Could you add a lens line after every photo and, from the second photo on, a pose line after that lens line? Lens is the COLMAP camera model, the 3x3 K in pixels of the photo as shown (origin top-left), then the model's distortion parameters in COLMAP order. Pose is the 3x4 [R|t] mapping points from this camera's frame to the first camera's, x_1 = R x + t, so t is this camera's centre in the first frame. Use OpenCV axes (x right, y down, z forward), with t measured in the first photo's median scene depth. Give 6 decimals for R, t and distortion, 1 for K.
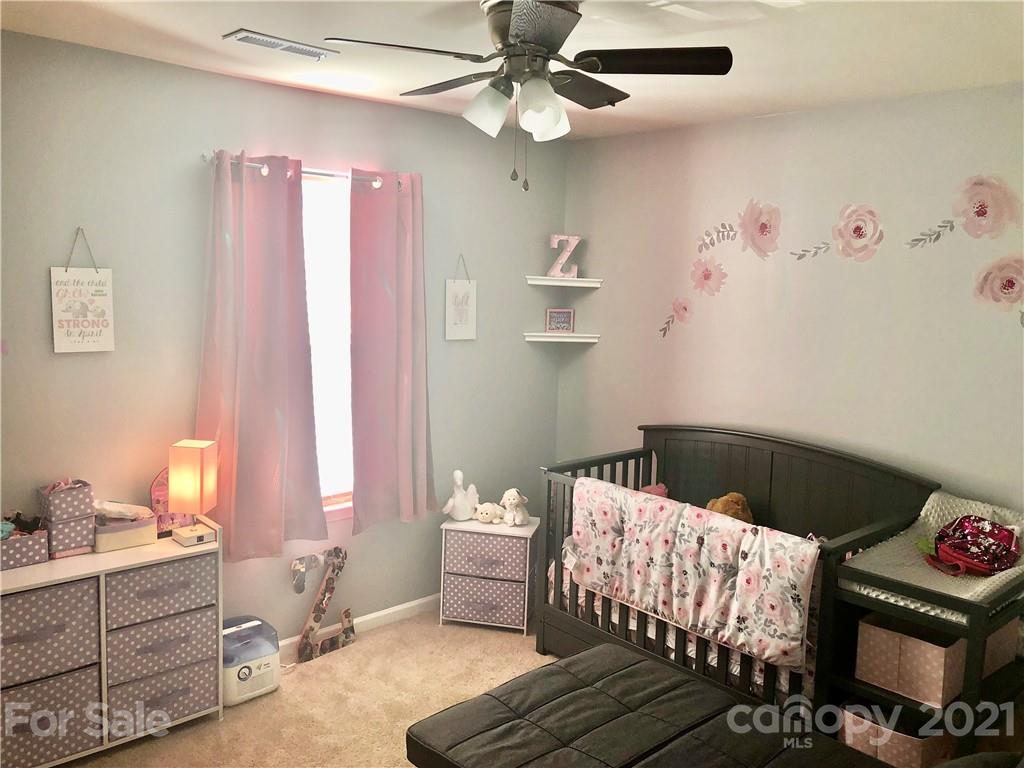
lens RADIAL K [[826.6, 0, 512.0], [0, 826.6, 384.0], [0, 0, 1]] dist [0.008730, 0.006698]
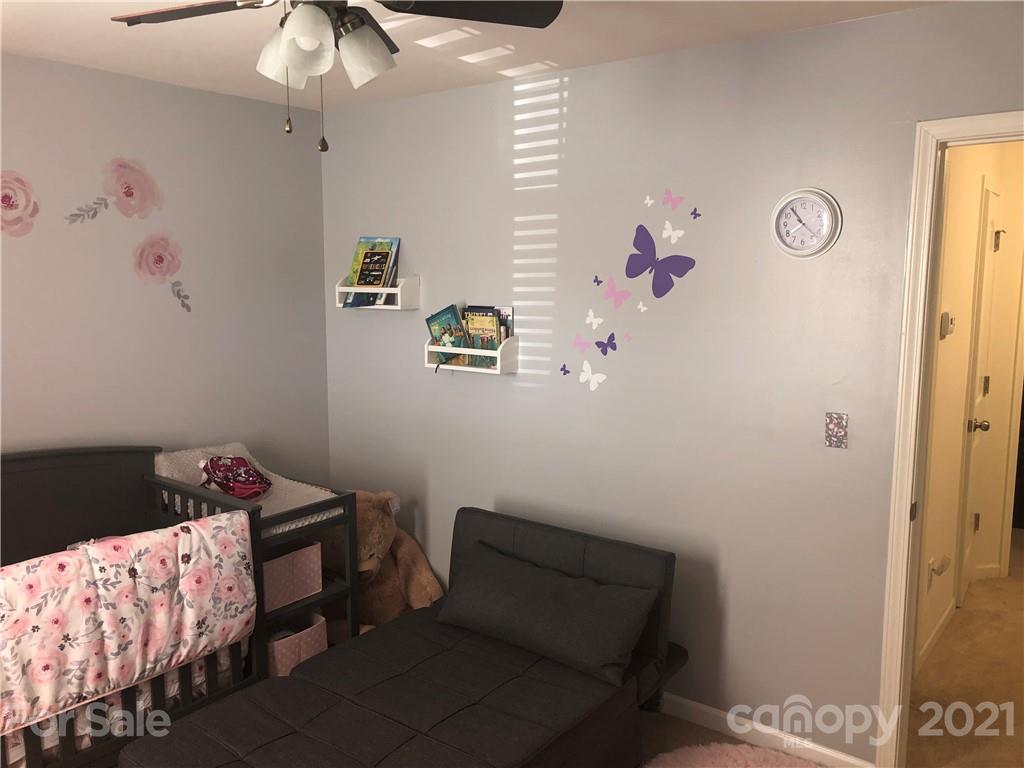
lens RADIAL K [[826.6, 0, 512.0], [0, 826.6, 384.0], [0, 0, 1]] dist [0.008730, 0.006698]
pose [[-0.168058, -0.164085, 0.972025, -0.616680], [0.121961, 0.975013, 0.185675, -0.105206], [-0.978203, 0.149753, -0.143847, 0.711948]]
